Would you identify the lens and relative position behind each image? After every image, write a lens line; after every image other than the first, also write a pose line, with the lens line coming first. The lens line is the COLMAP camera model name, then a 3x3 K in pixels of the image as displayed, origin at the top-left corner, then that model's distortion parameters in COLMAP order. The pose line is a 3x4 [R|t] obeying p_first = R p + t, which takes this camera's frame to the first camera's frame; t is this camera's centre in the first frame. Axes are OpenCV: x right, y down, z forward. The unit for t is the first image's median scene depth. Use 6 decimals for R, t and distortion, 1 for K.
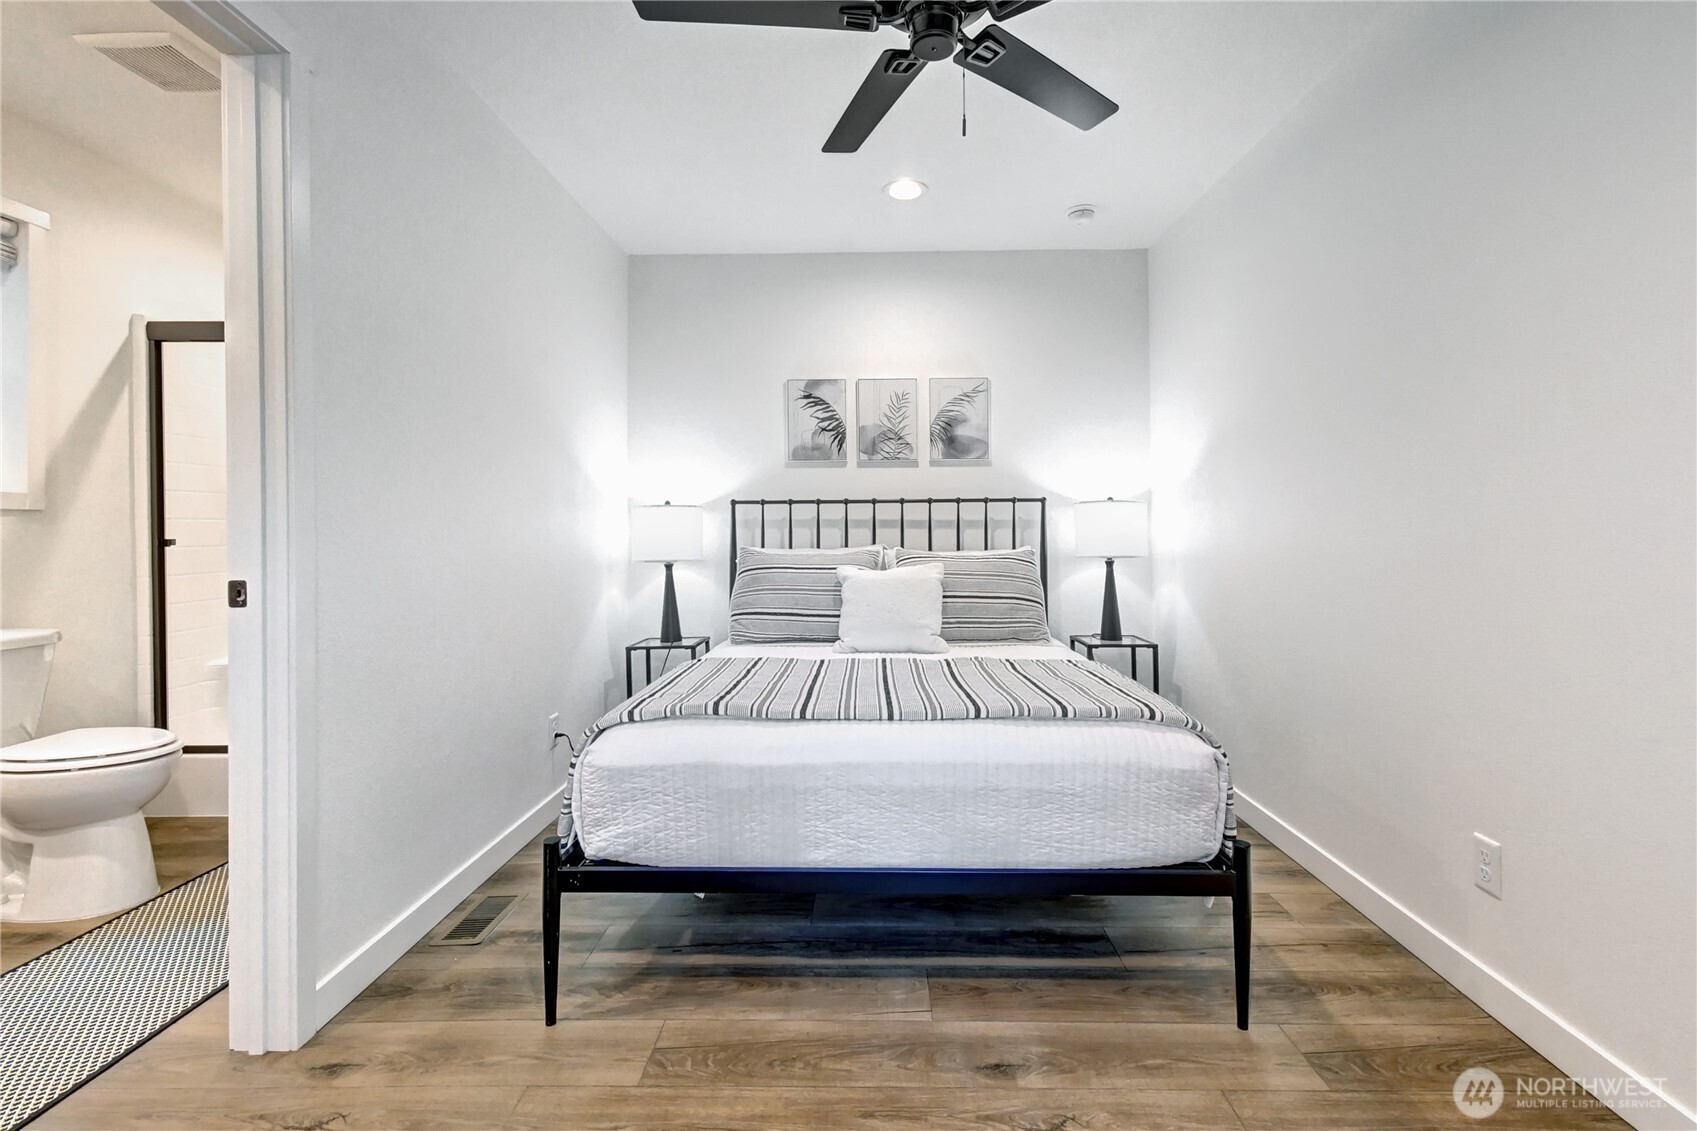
lens RADIAL K [[762.8, 0, 828.6], [0, 762.8, 549.4], [0, 0, 1]] dist [0.002842, 0.000462]
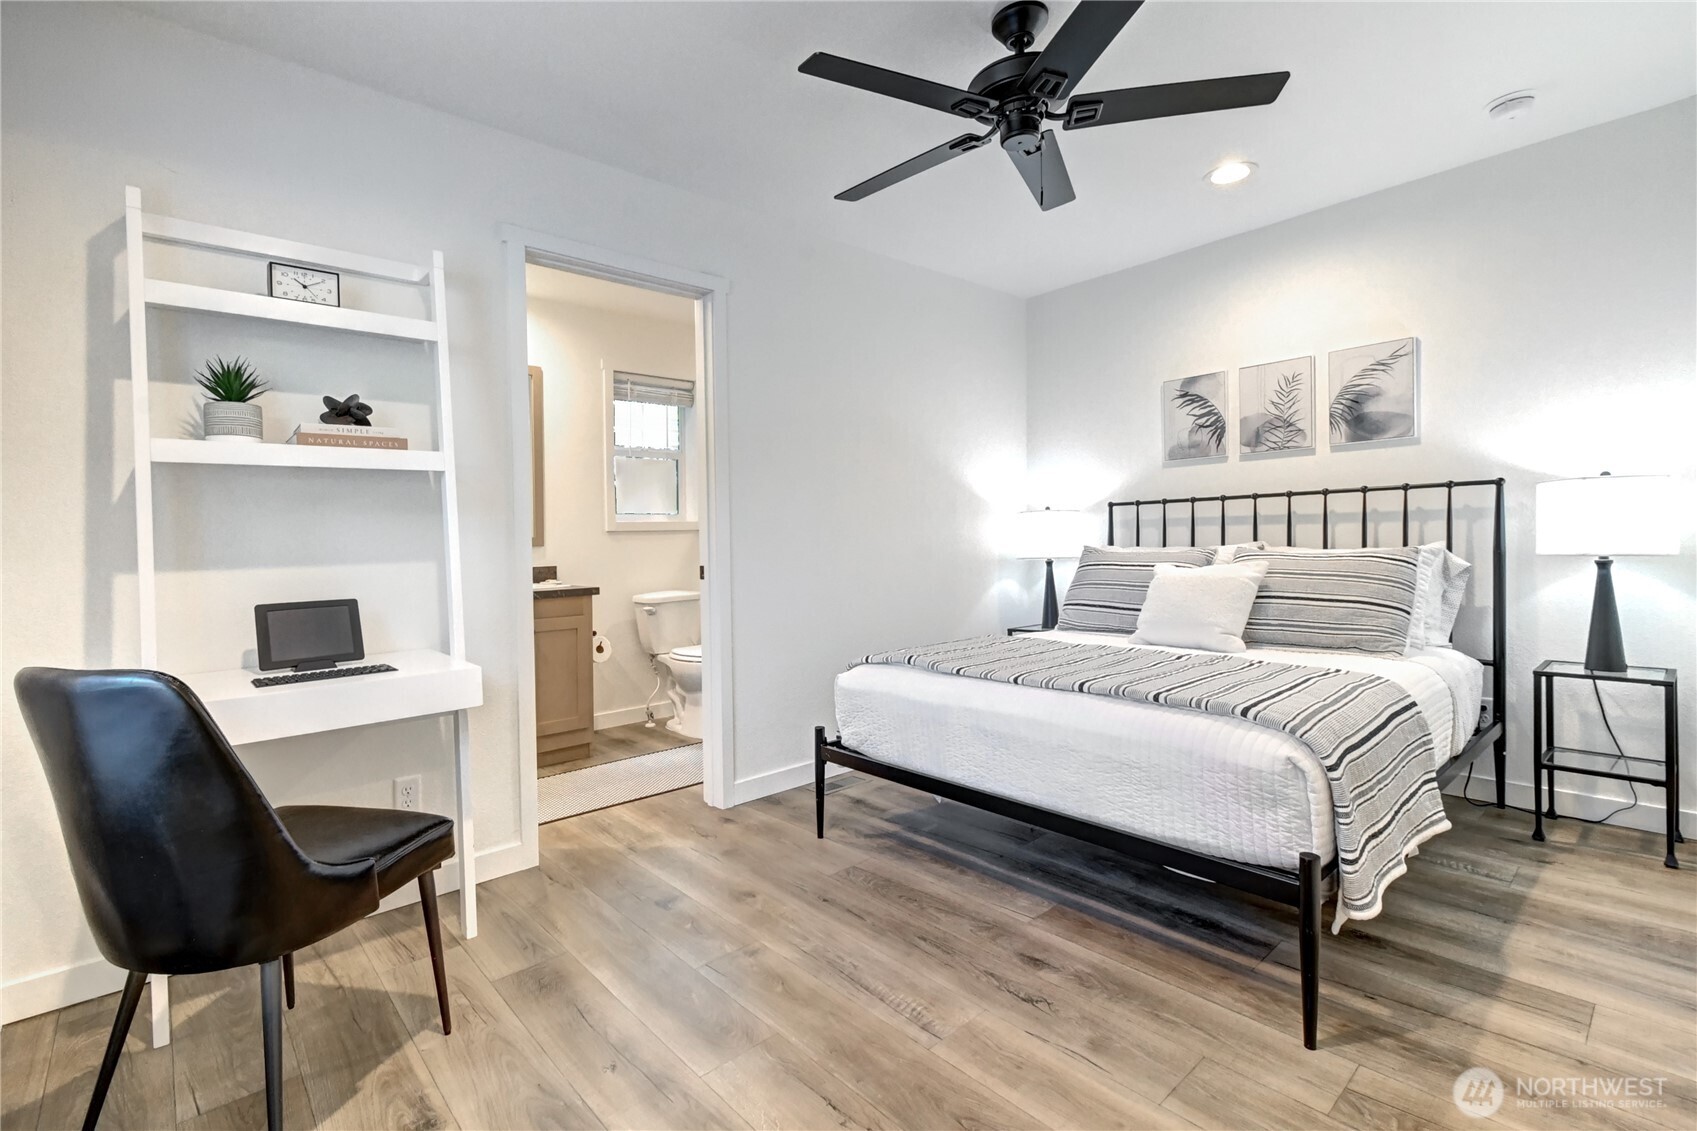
lens RADIAL K [[770.9, 0, 808.2], [0, 770.9, 573.0], [0, 0, 1]] dist [0.008989, -0.003280]
pose [[0.654591, 0.018601, -0.755755, 0.524463], [0.005926, 0.999540, 0.029733, 0.000555], [0.755960, -0.023941, 0.654180, -0.056705]]
